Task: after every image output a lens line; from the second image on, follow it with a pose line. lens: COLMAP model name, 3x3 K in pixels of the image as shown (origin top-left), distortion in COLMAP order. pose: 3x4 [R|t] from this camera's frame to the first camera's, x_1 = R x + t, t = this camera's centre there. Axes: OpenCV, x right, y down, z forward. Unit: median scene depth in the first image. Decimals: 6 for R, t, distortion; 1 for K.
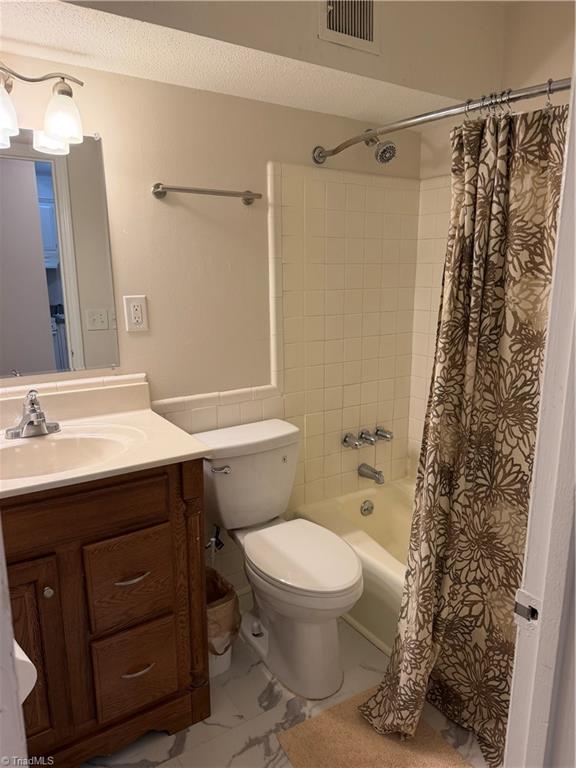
lens RADIAL K [[540.3, 0, 305.8], [0, 540.3, 374.9], [0, 0, 1]] dist [0.068748, -0.080407]
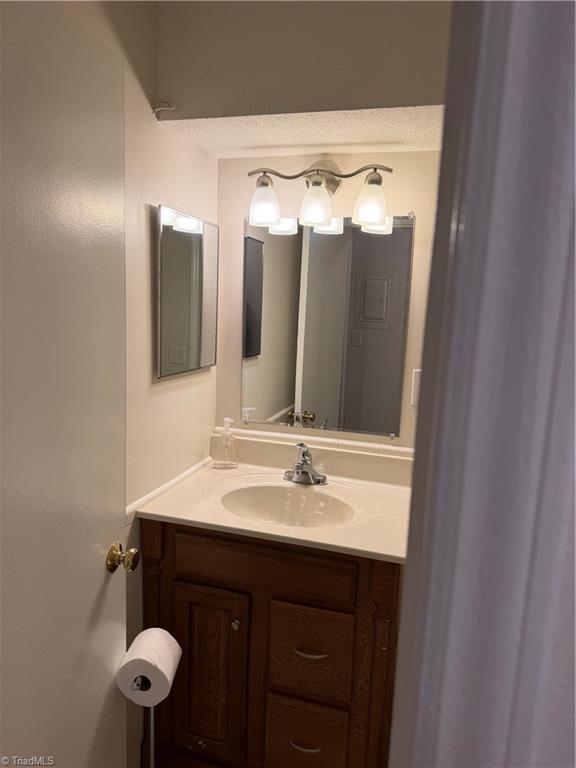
lens RADIAL K [[540.3, 0, 264.1], [0, 540.3, 376.7], [0, 0, 1]] dist [0.068748, -0.080407]
pose [[0.633852, 0.143451, -0.760035, 0.255082], [-0.195753, 0.980411, 0.021791, -0.104581], [0.748273, 0.134967, 0.649516, 0.168600]]
